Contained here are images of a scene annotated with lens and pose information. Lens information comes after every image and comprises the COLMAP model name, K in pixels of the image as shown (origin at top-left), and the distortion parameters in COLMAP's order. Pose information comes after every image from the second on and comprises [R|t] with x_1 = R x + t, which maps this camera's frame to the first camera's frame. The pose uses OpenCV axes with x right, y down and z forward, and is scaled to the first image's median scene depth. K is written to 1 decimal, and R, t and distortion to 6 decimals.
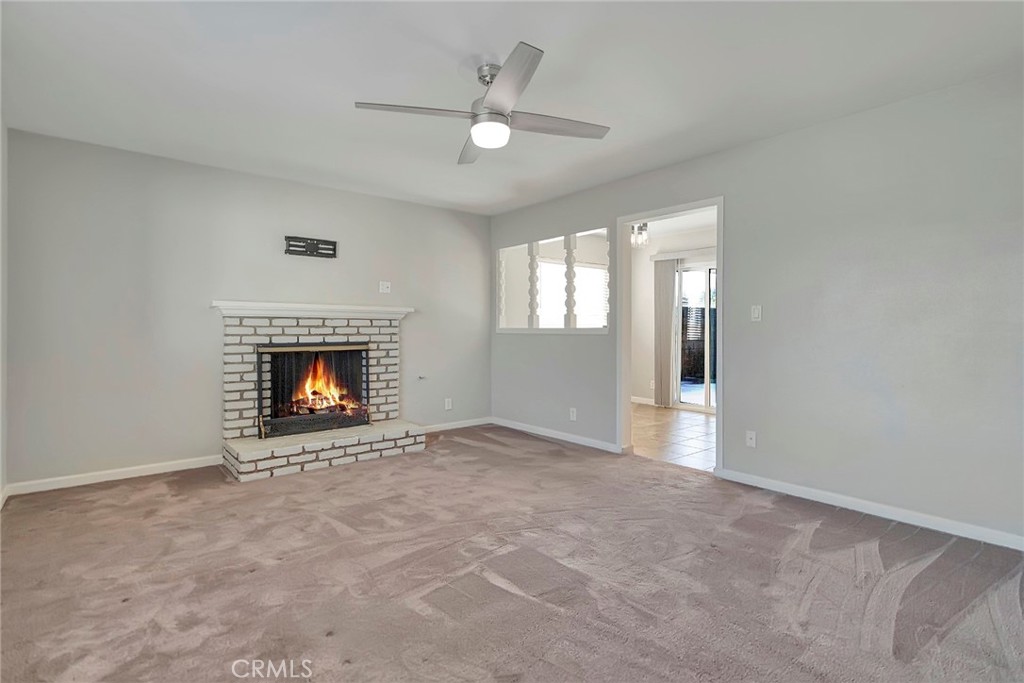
lens RADIAL K [[491.2, 0, 514.7], [0, 491.2, 331.9], [0, 0, 1]] dist [-0.010237, 0.002769]
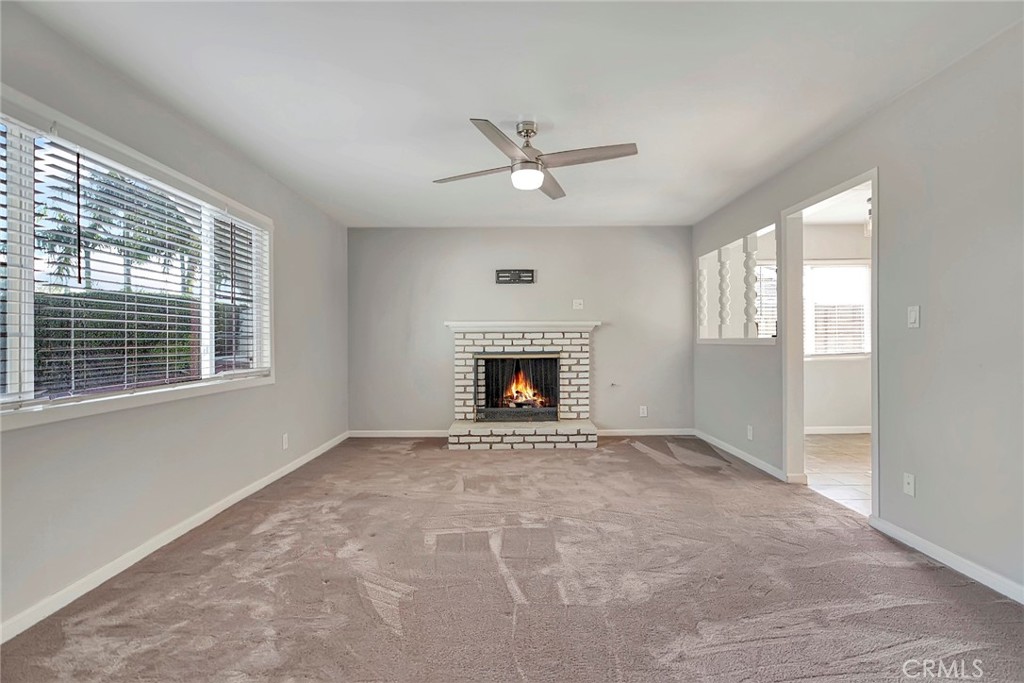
lens RADIAL K [[491.2, 0, 529.5], [0, 491.2, 343.4], [0, 0, 1]] dist [-0.010237, 0.002769]
pose [[0.770828, -0.002378, -0.637039, 0.450776], [0.003657, 0.999993, 0.000692, 0.000133], [0.637033, -0.002863, 0.770831, 0.046747]]
